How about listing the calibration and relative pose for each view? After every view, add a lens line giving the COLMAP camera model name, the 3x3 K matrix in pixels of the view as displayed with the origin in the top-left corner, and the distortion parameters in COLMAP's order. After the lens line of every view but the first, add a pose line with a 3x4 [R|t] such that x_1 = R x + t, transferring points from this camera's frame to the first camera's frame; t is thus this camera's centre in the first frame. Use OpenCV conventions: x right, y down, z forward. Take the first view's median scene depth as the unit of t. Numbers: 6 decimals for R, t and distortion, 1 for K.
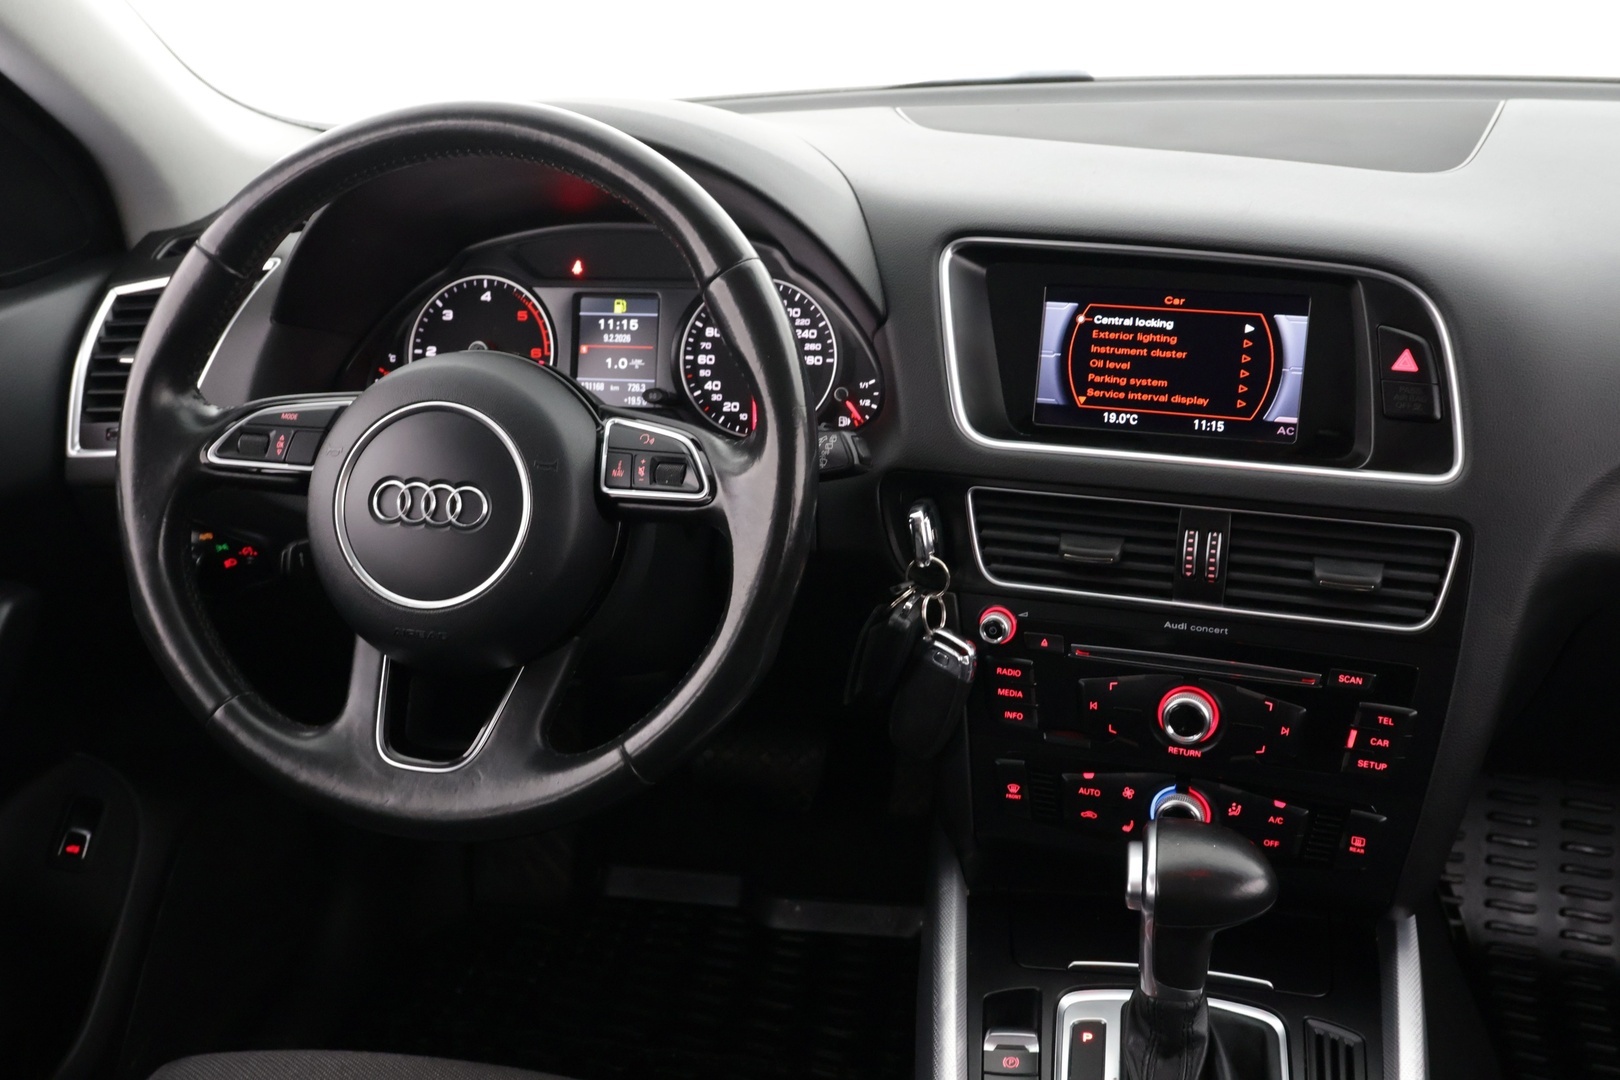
lens RADIAL K [[1452.4, 0, 810.0], [0, 1452.4, 540.0], [0, 0, 1]] dist [-0.012529, 0.003890]
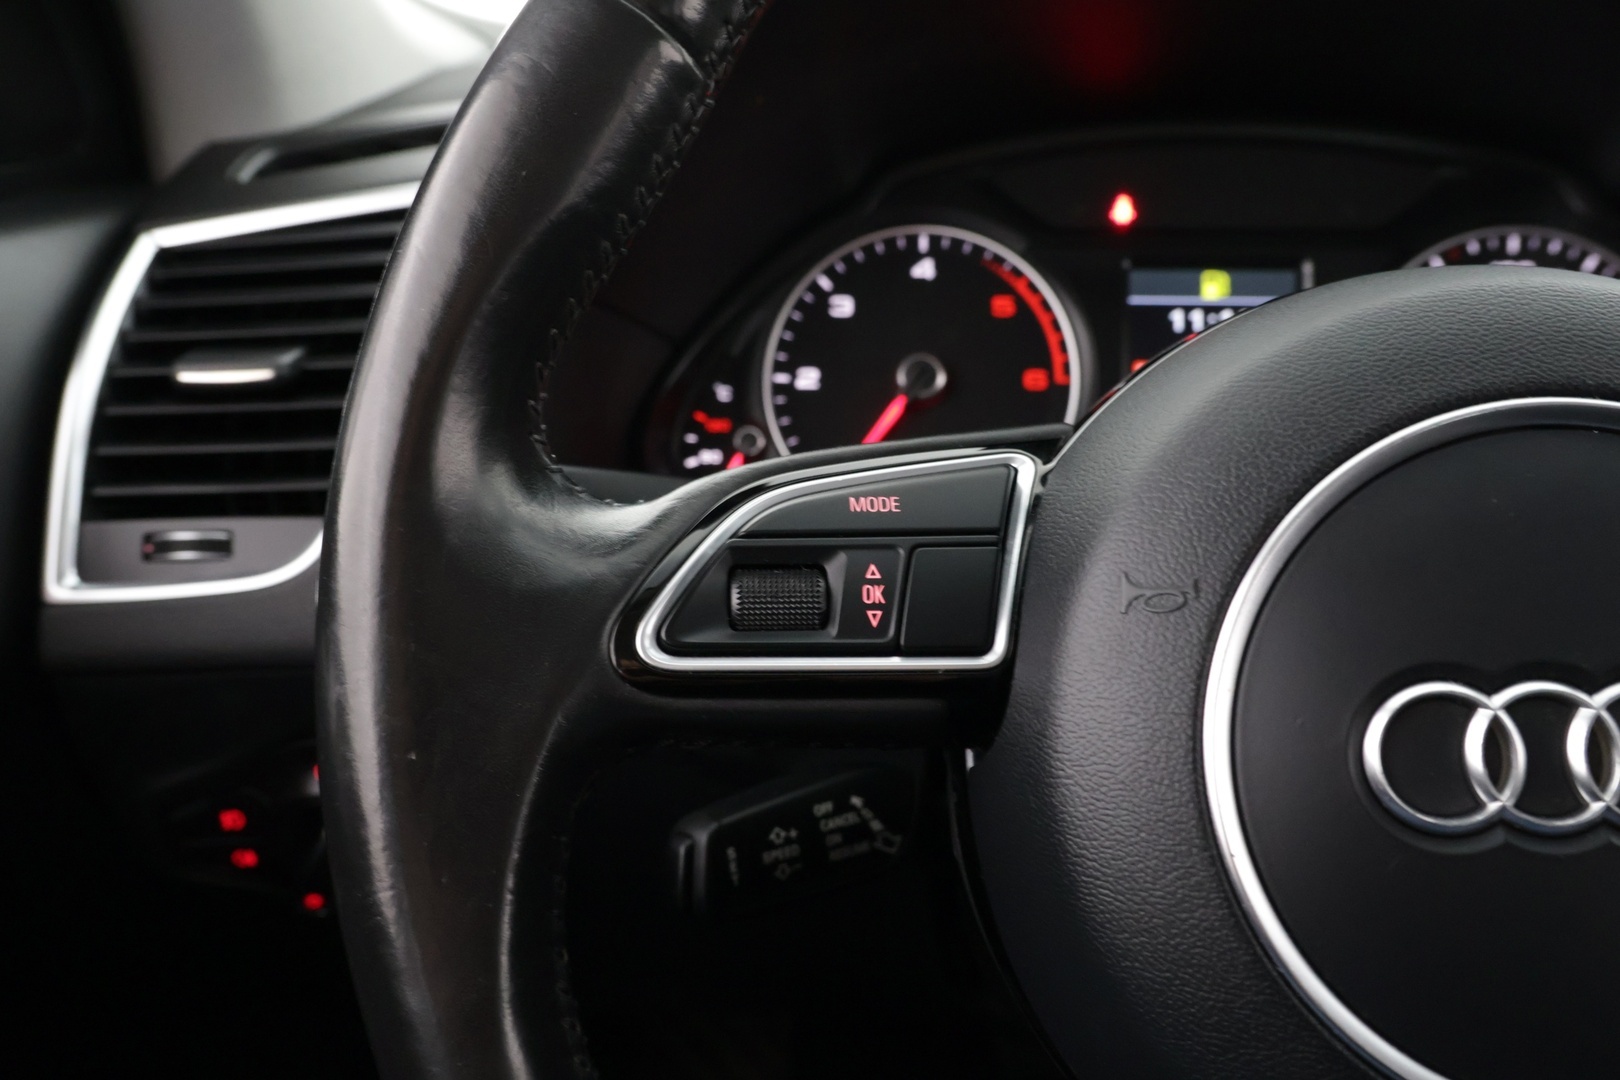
lens RADIAL K [[1375.4, 0, 810.0], [0, 1375.4, 540.0], [0, 0, 1]] dist [-0.004040, 0.004870]
pose [[0.993026, -0.009358, 0.117527, -0.380950], [0.019627, 0.996056, -0.086527, -0.040962], [-0.116254, 0.088230, 0.989293, 0.647967]]
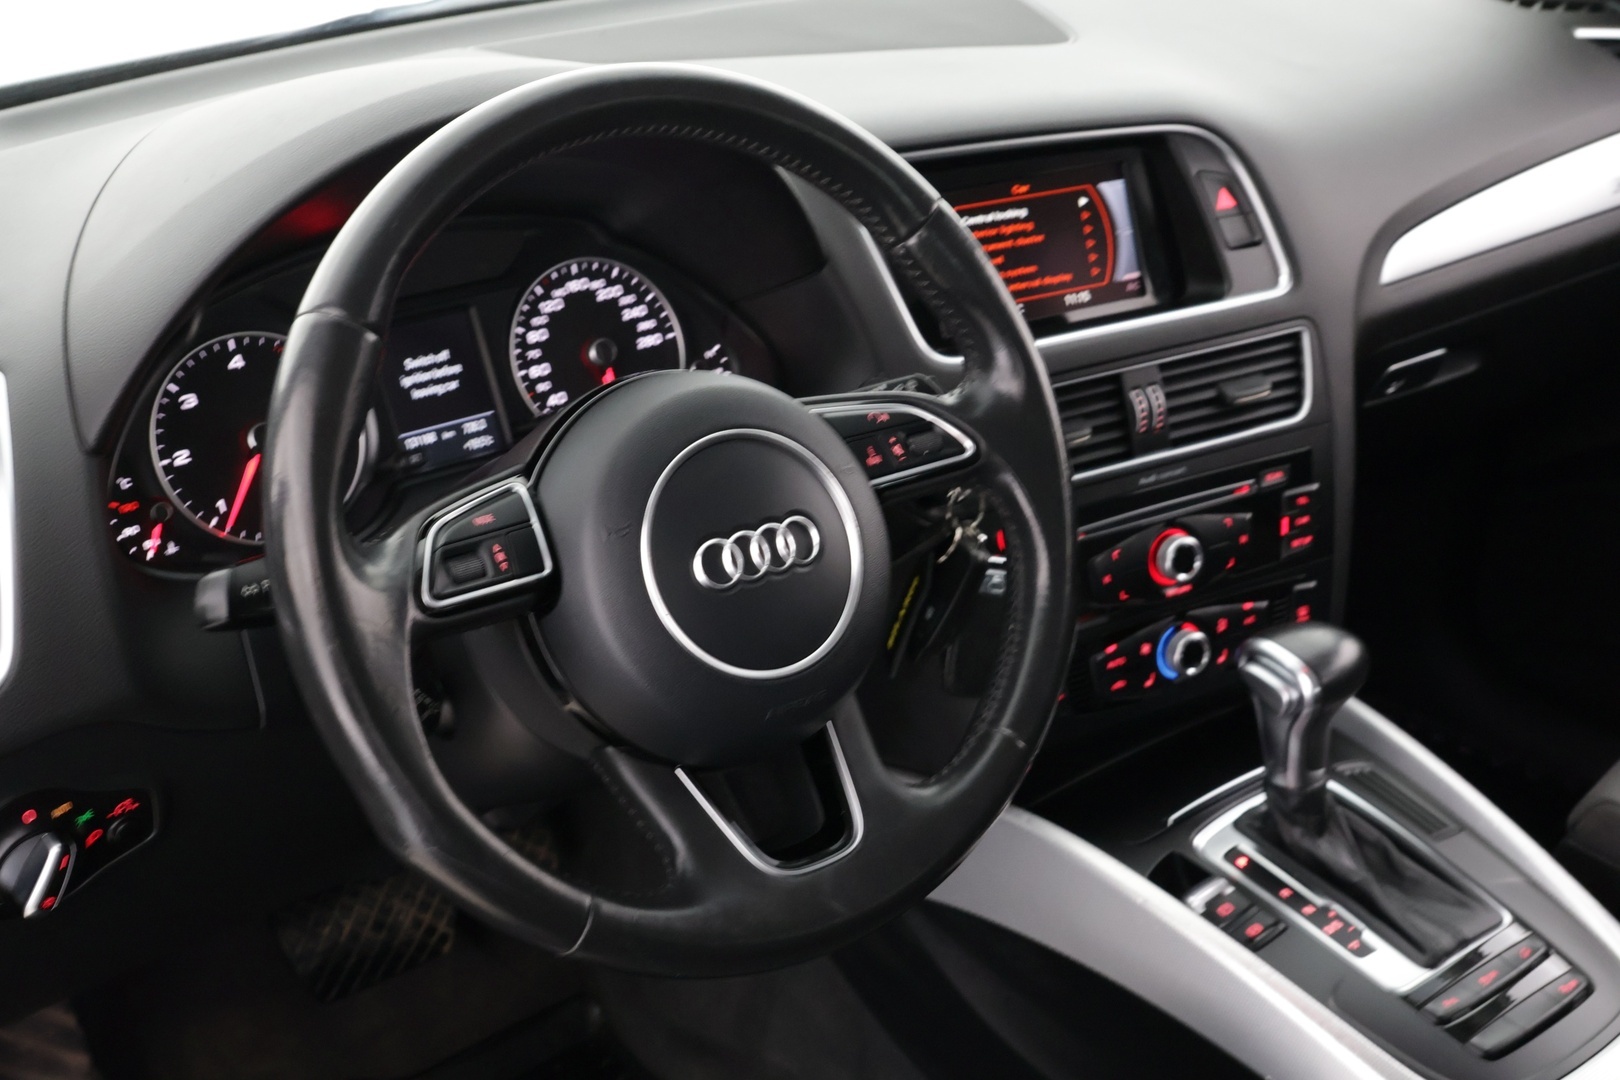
lens RADIAL K [[1890.4, 0, 810.0], [0, 1890.4, 540.0], [0, 0, 1]] dist [-0.001357, -0.013651]
pose [[0.652069, -0.290523, 0.700288, -0.855032], [0.303716, 0.946411, 0.109827, -0.121265], [-0.694667, 0.141074, 0.705362, 0.191108]]
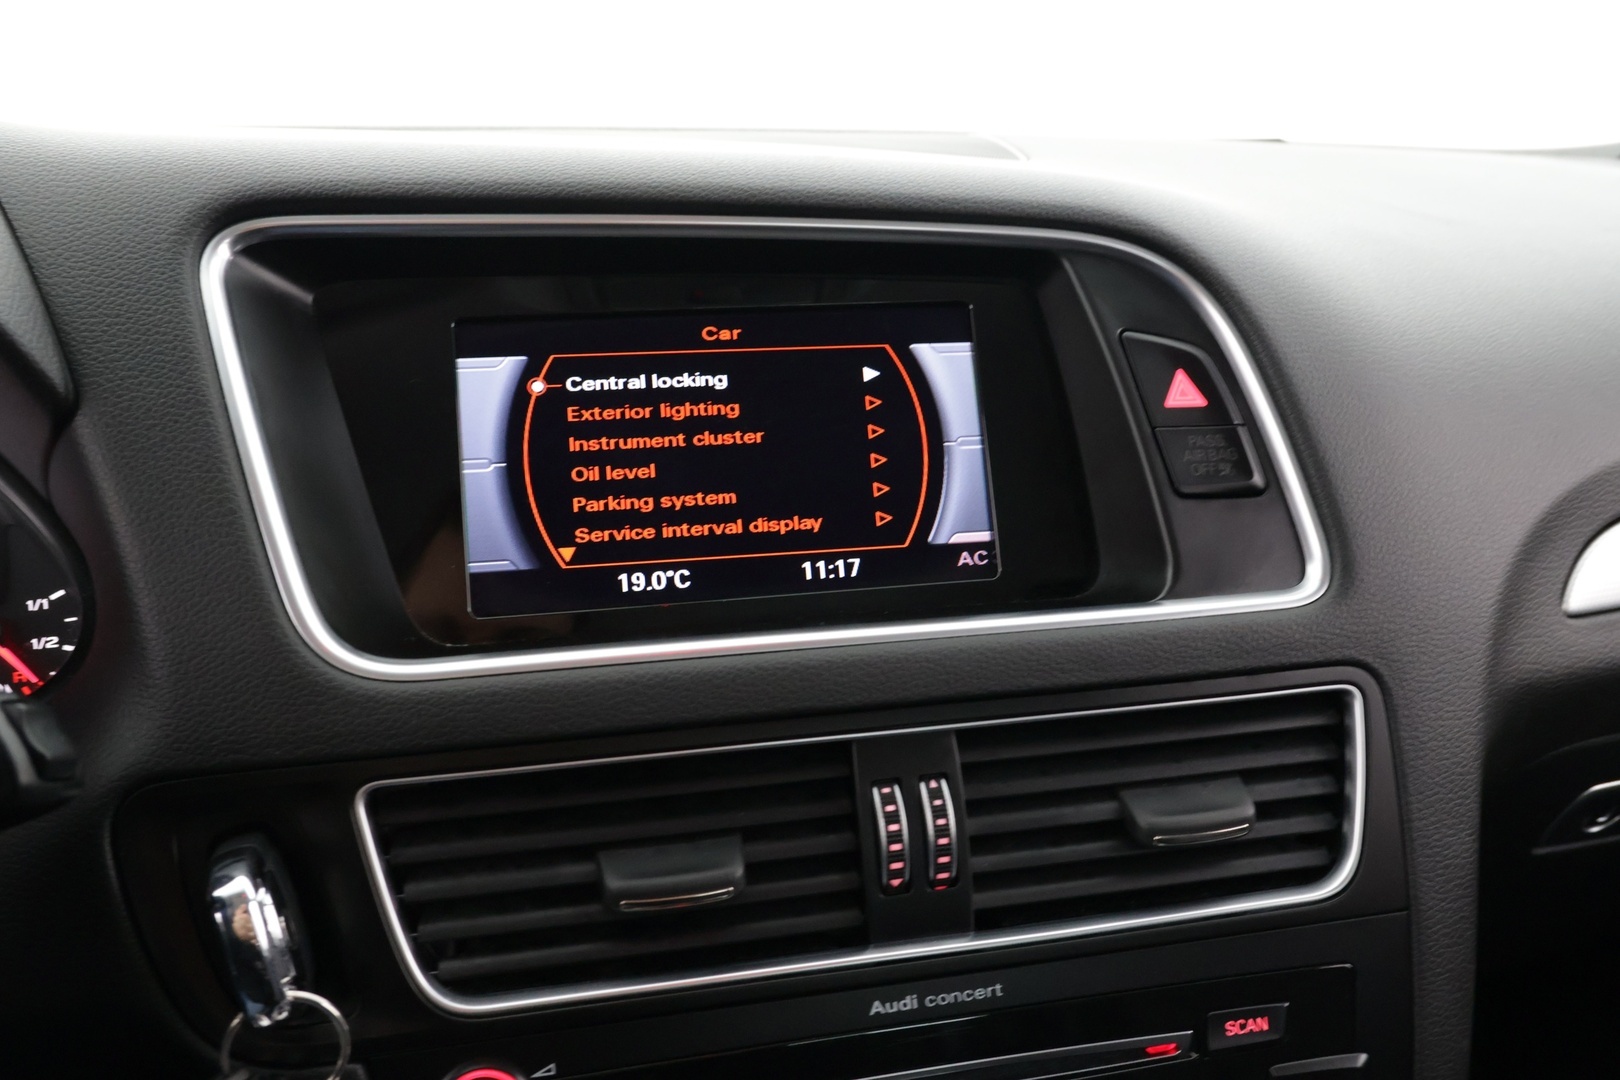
lens RADIAL K [[1354.8, 0, 810.0], [0, 1354.8, 540.0], [0, 0, 1]] dist [-0.027692, 0.019189]
pose [[0.845324, -0.099594, 0.524888, 0.025989], [0.196840, 0.971415, -0.132688, -0.028305], [-0.496670, 0.215483, 0.840765, 0.606326]]
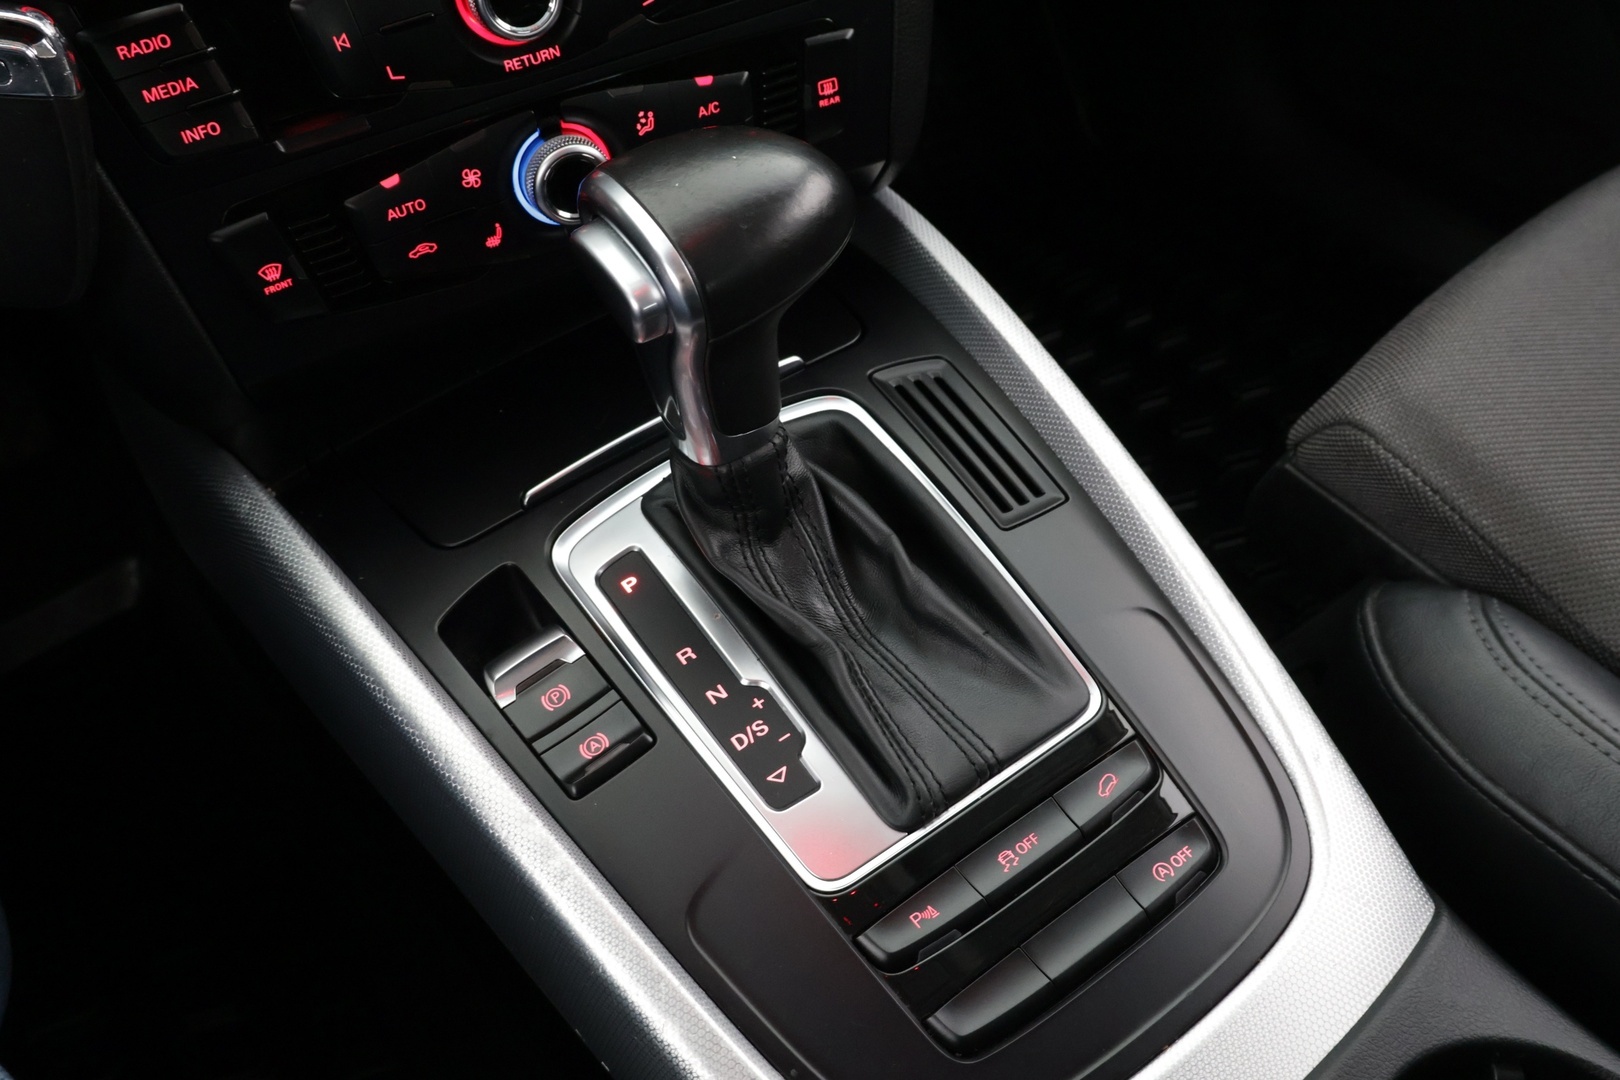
lens RADIAL K [[1354.8, 0, 810.0], [0, 1354.8, 540.0], [0, 0, 1]] dist [-0.027692, 0.019189]
pose [[0.682096, -0.543878, 0.488818, -0.015425], [0.327154, 0.824791, 0.461184, 0.092289], [-0.654000, -0.154653, 0.740518, 0.510333]]
